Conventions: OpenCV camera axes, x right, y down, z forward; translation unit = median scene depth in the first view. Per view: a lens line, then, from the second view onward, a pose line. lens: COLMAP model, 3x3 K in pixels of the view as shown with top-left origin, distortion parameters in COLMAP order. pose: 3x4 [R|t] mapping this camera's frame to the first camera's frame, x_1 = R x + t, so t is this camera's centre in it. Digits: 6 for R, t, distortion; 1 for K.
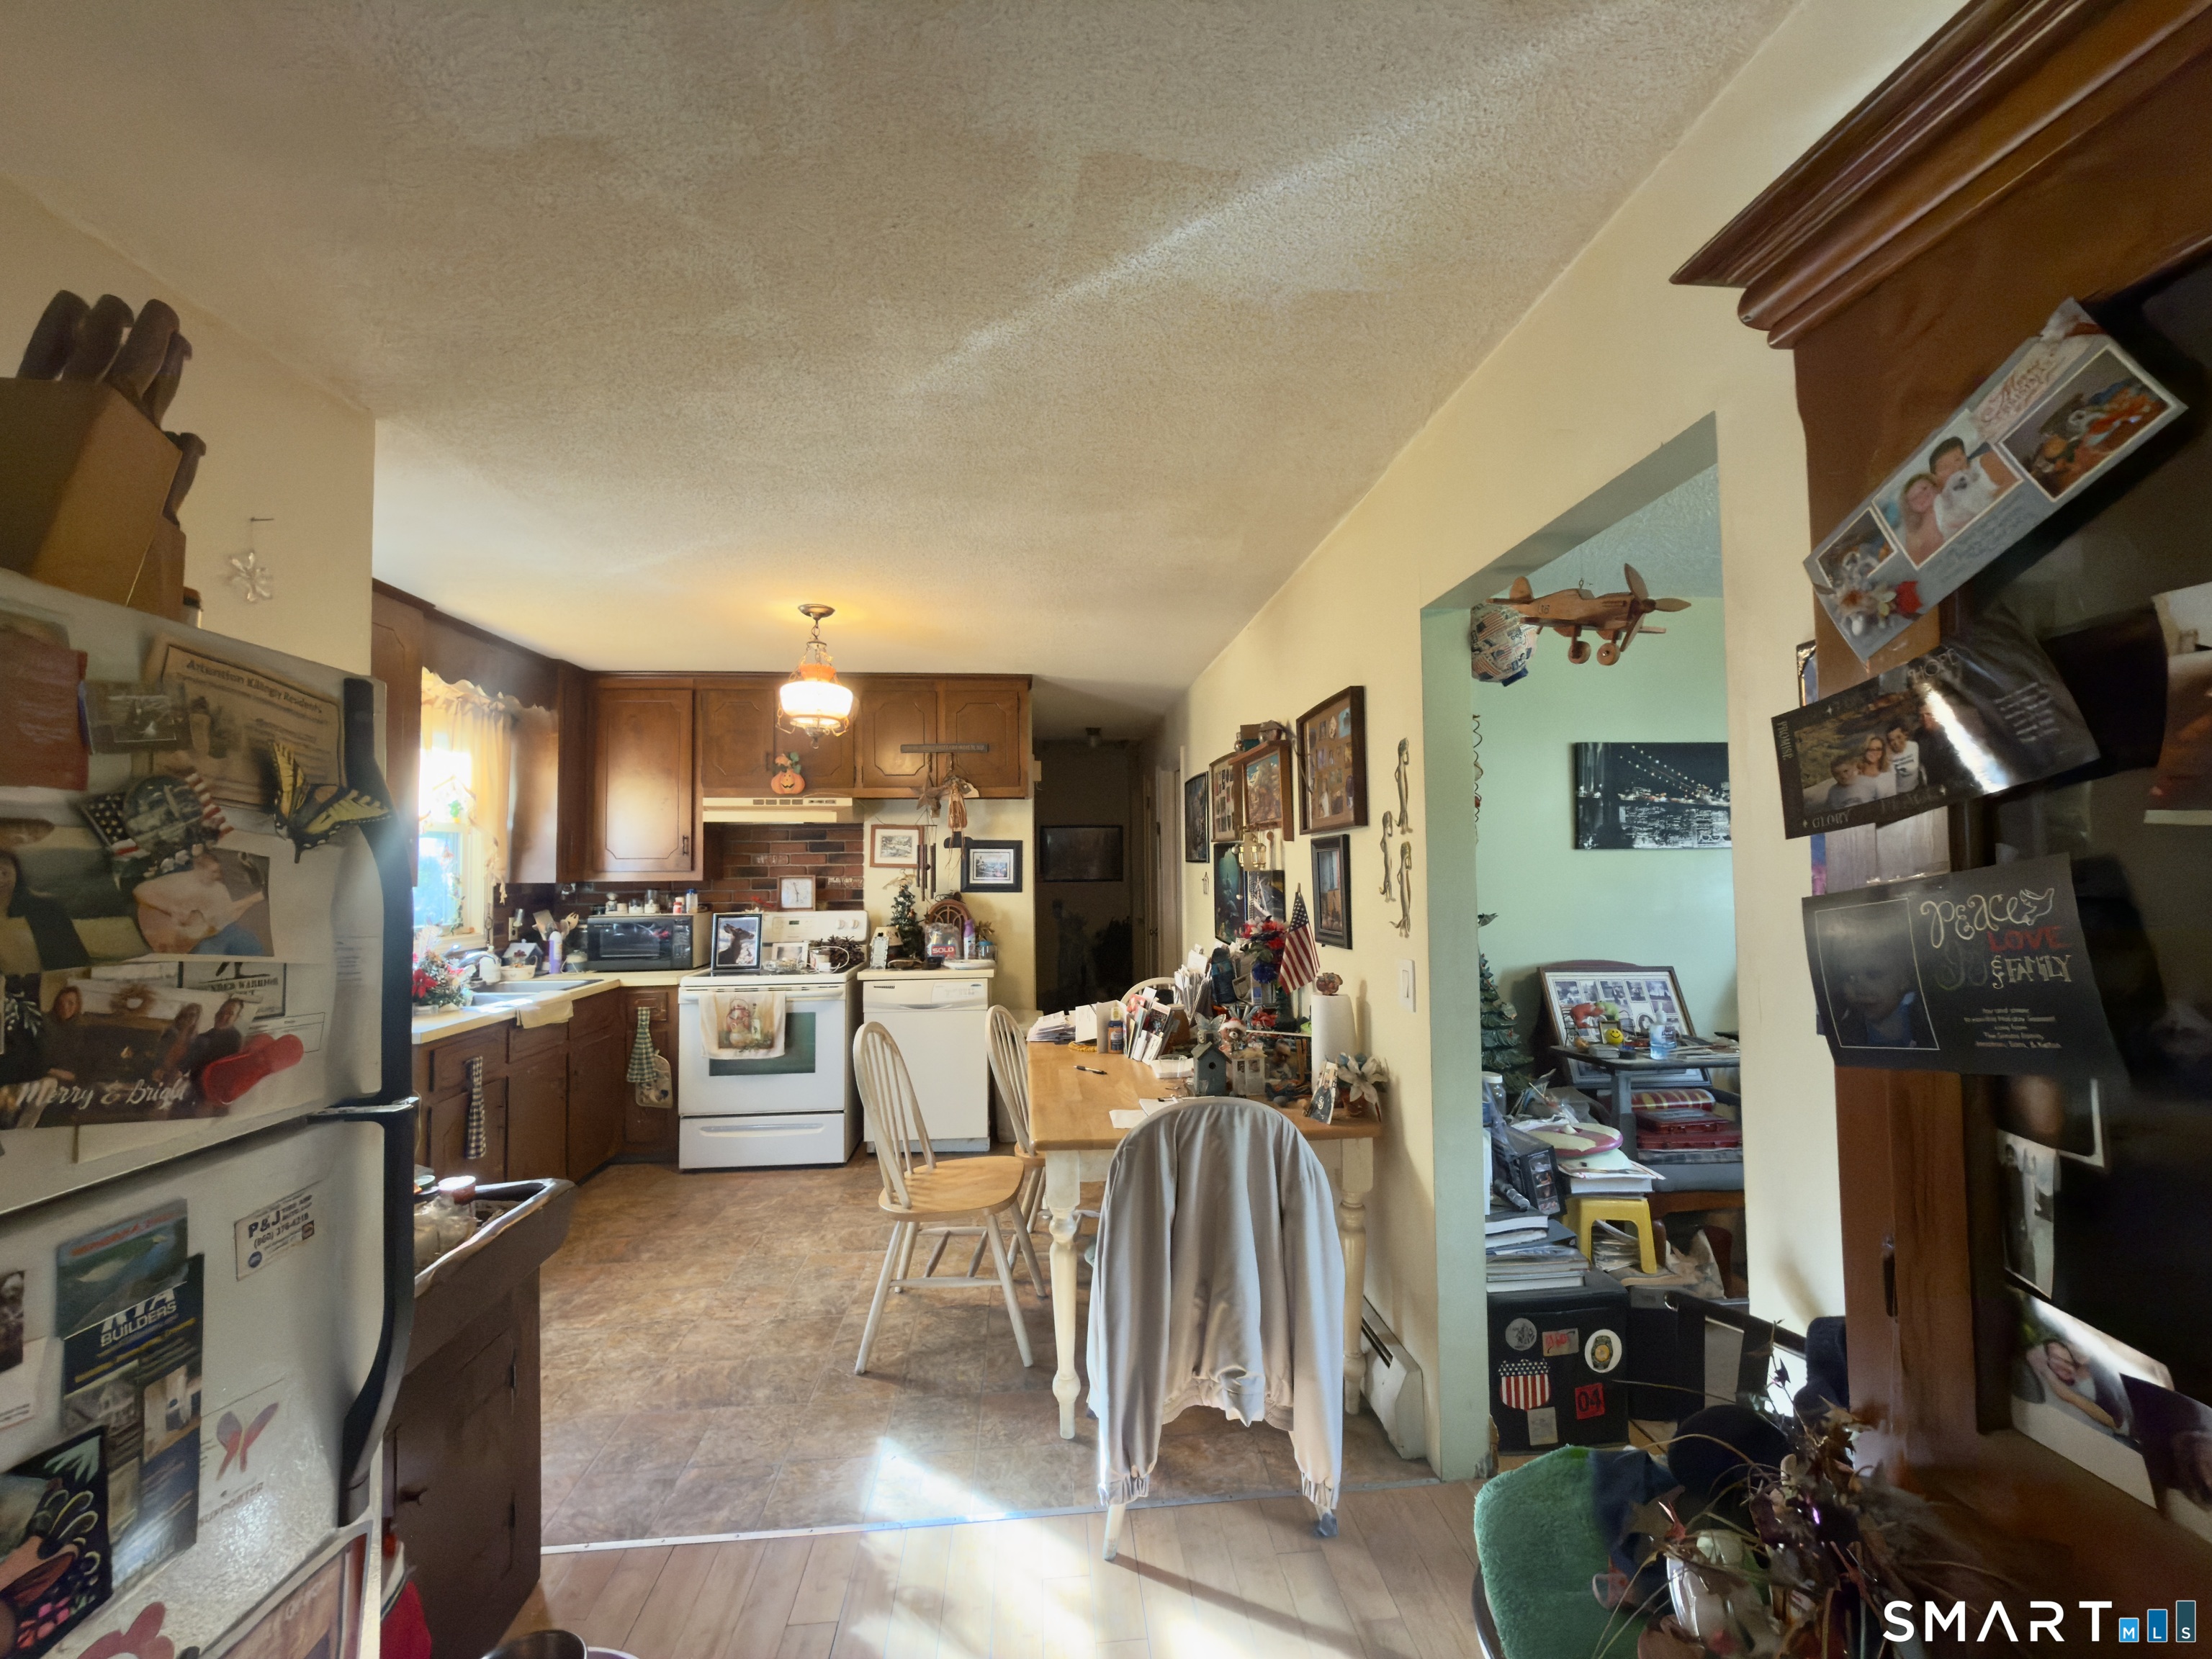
lens RADIAL K [[884.5, 0, 1109.5], [0, 884.5, 826.7], [0, 0, 1]] dist [0.004197, 0.000080]
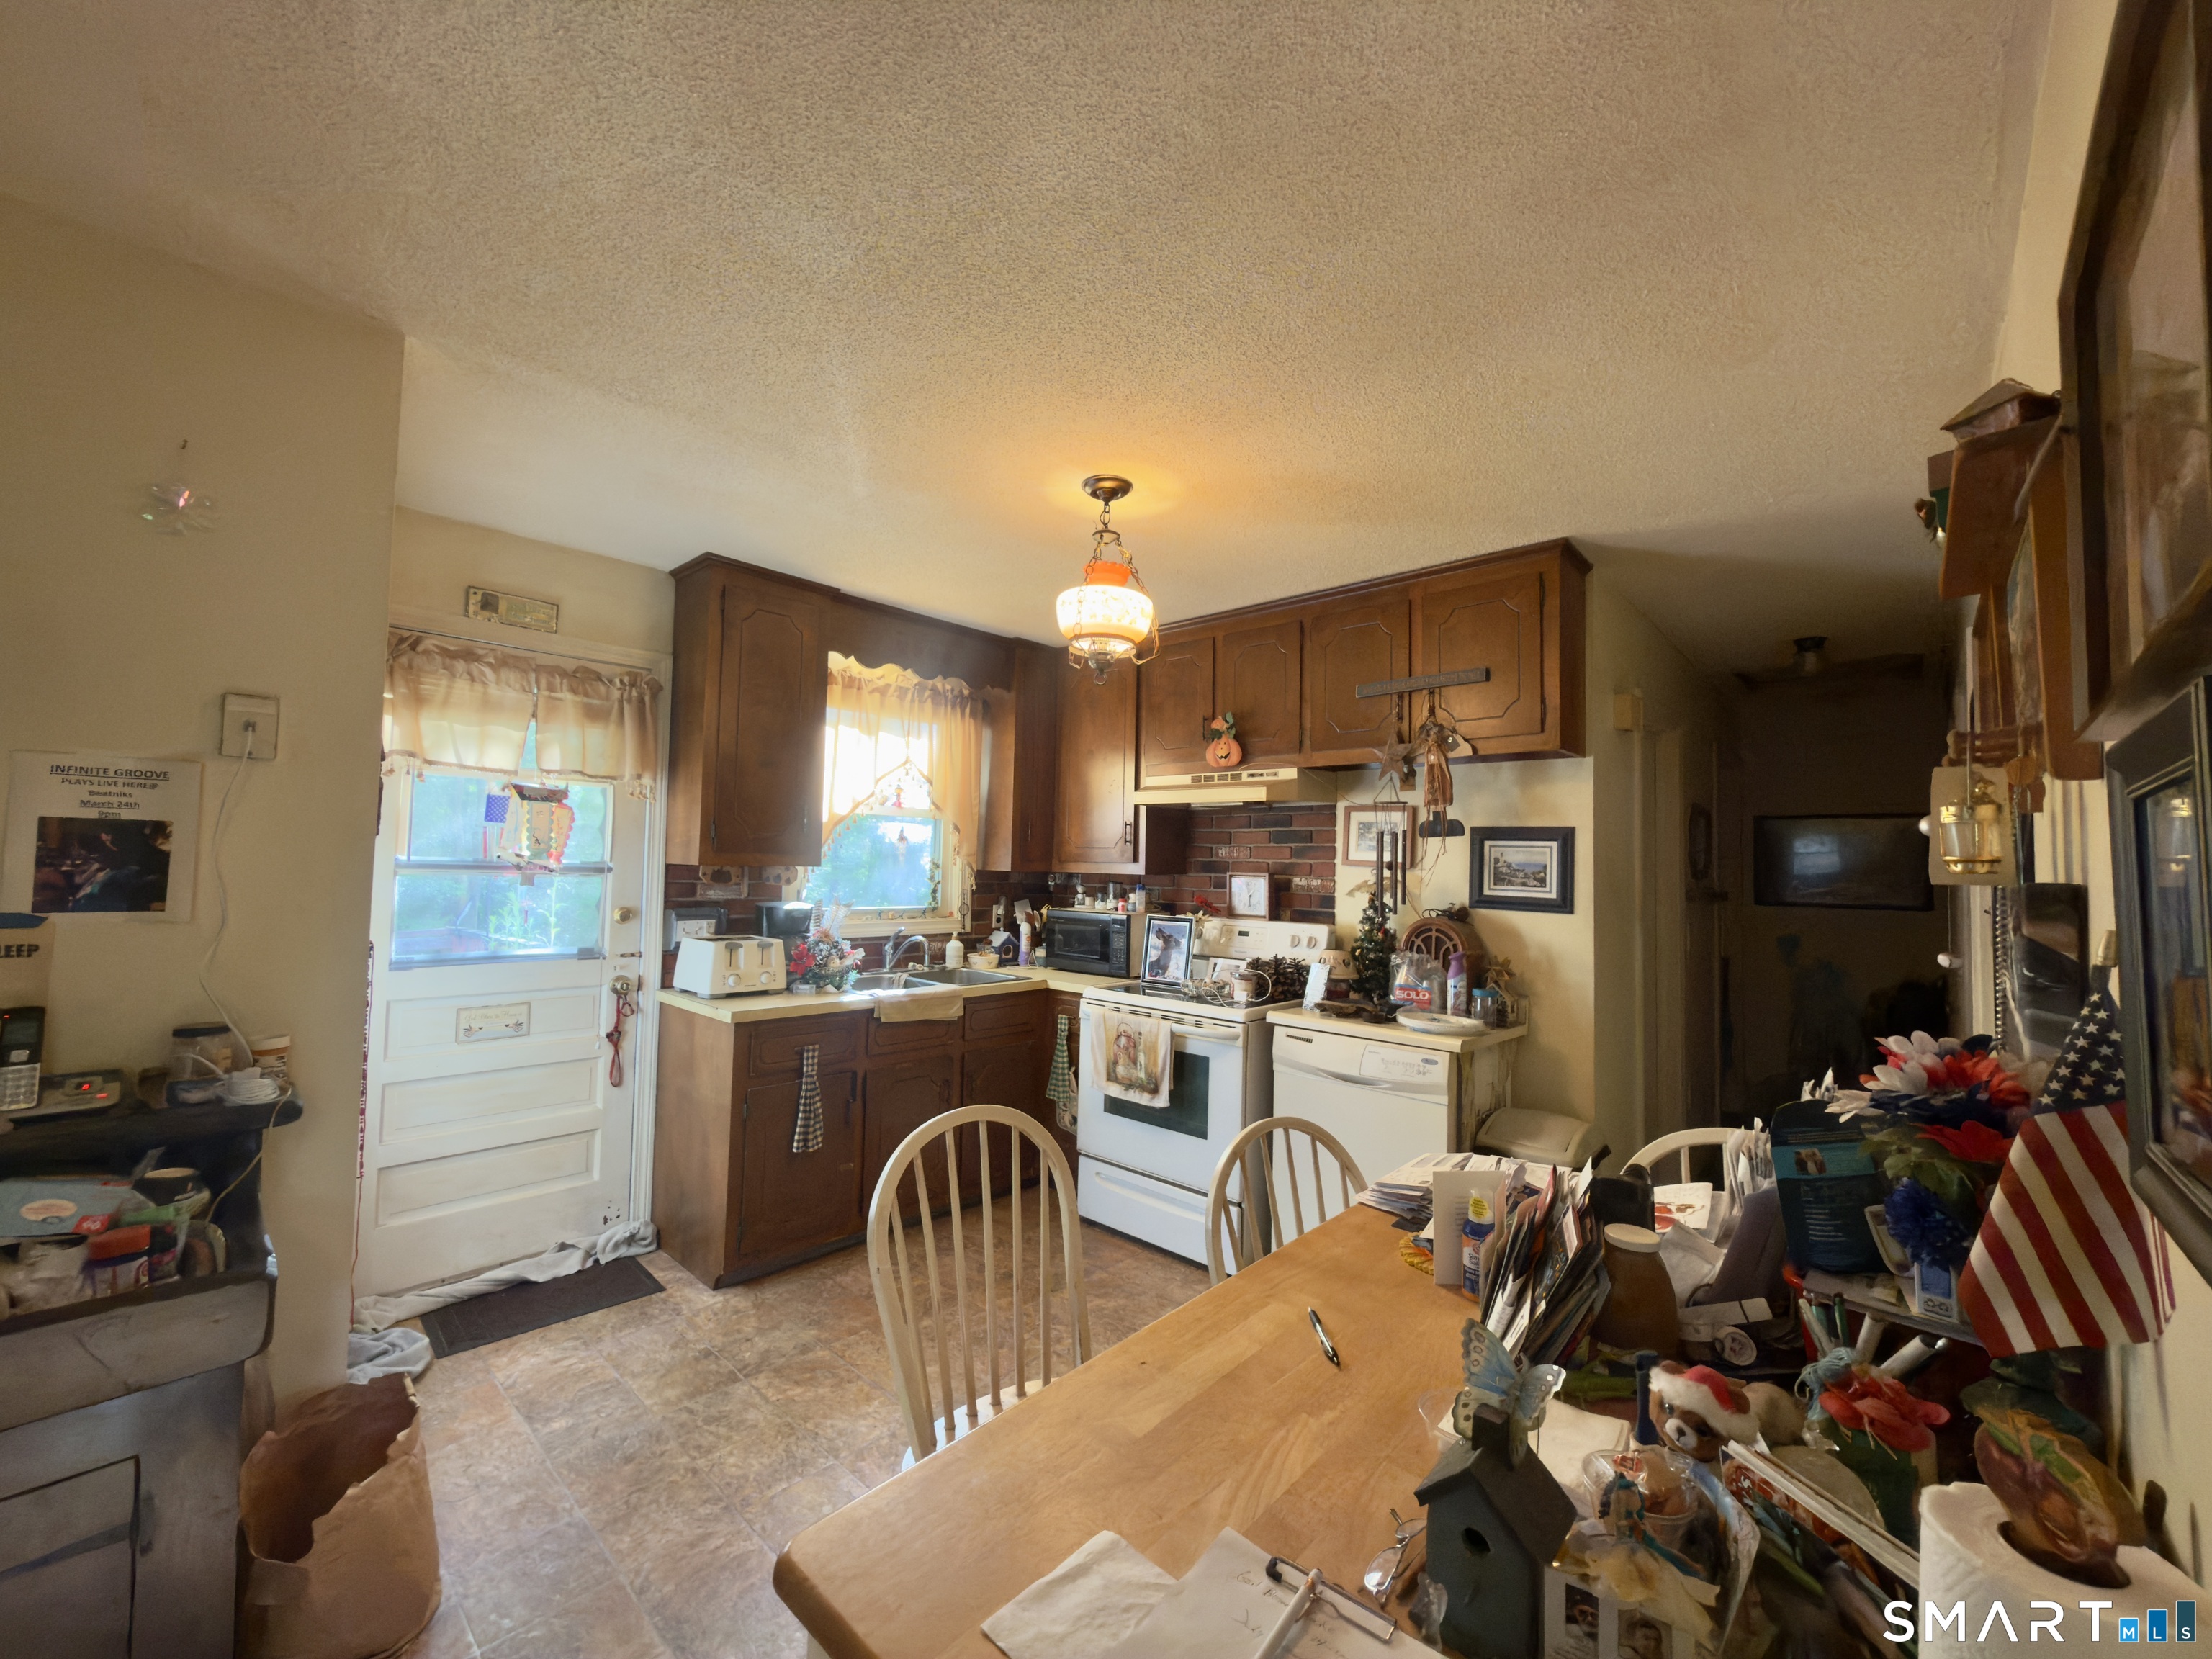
lens RADIAL K [[884.5, 0, 1108.9], [0, 884.5, 826.8], [0, 0, 1]] dist [0.004197, 0.000080]
pose [[0.676861, -0.006658, -0.736081, 0.140508], [-0.000760, 0.999952, -0.009744, 0.023710], [0.736111, 0.007155, 0.676824, 0.405598]]
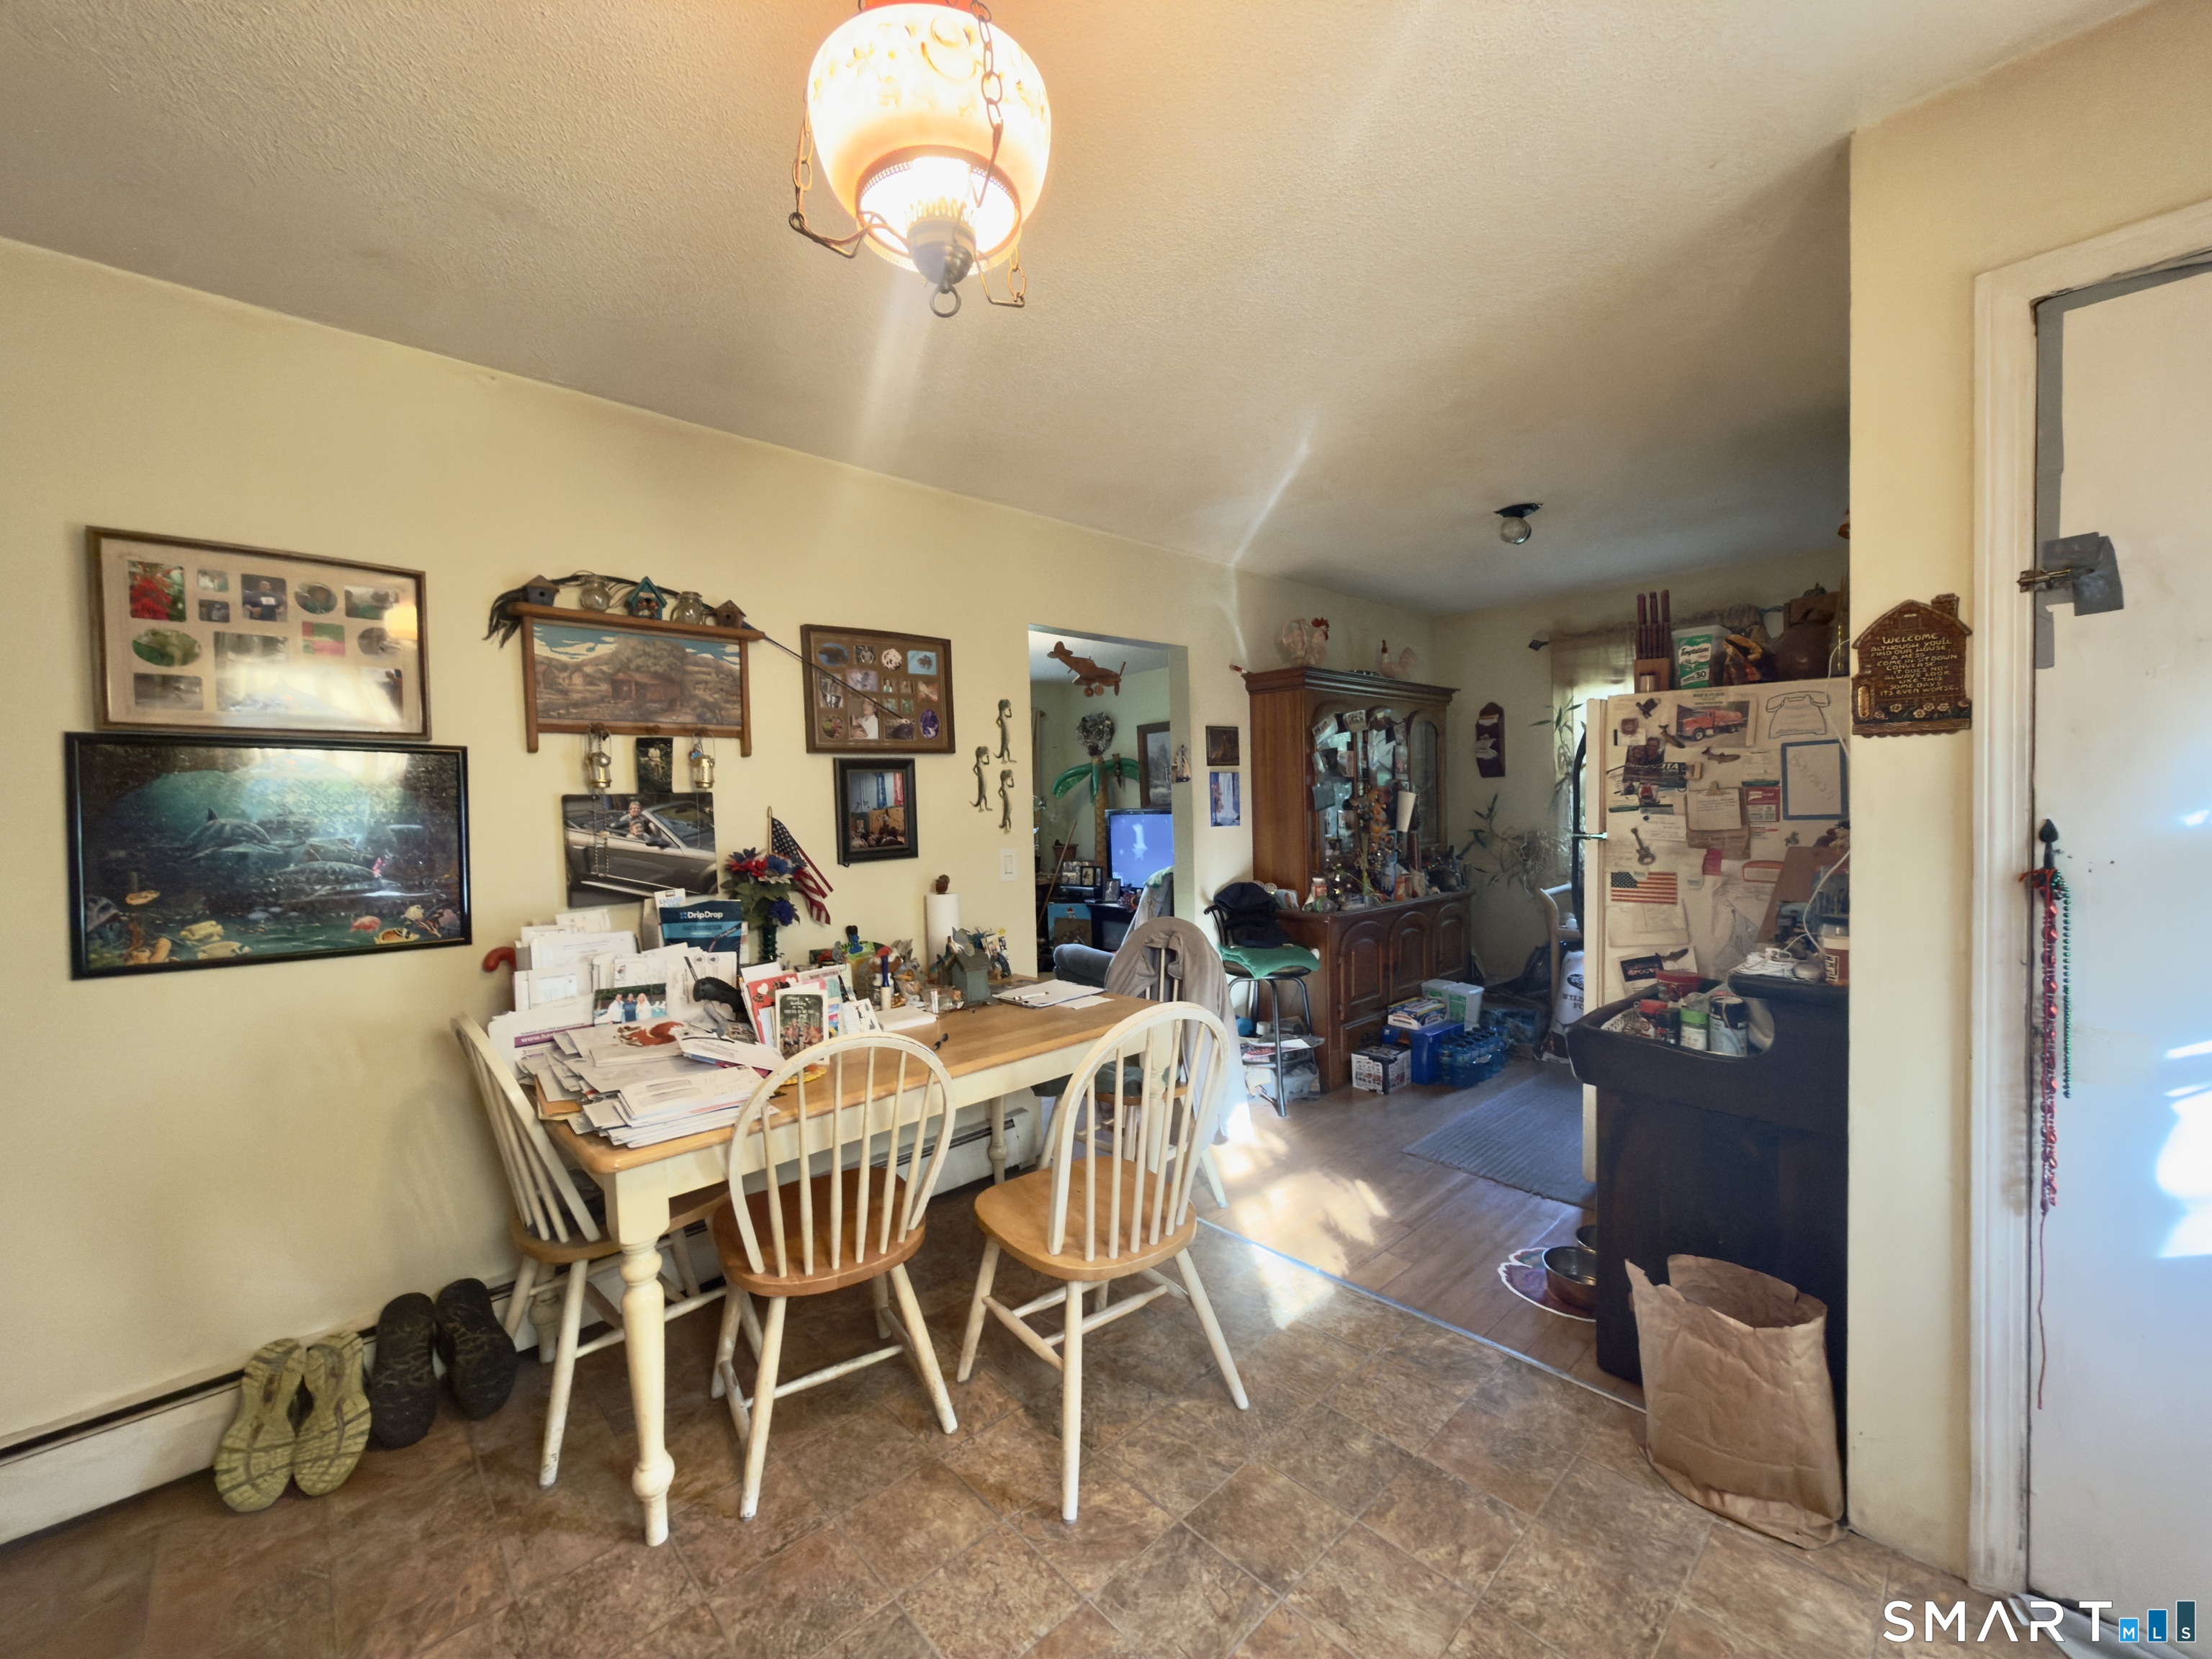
lens RADIAL K [[884.5, 0, 1105.4], [0, 884.5, 831.5], [0, 0, 1]] dist [0.004197, 0.000080]
pose [[-0.615107, 0.002232, 0.788440, -1.784509], [-0.004212, 0.999972, -0.006118, 0.248465], [-0.788432, -0.007084, -0.615081, 3.412025]]
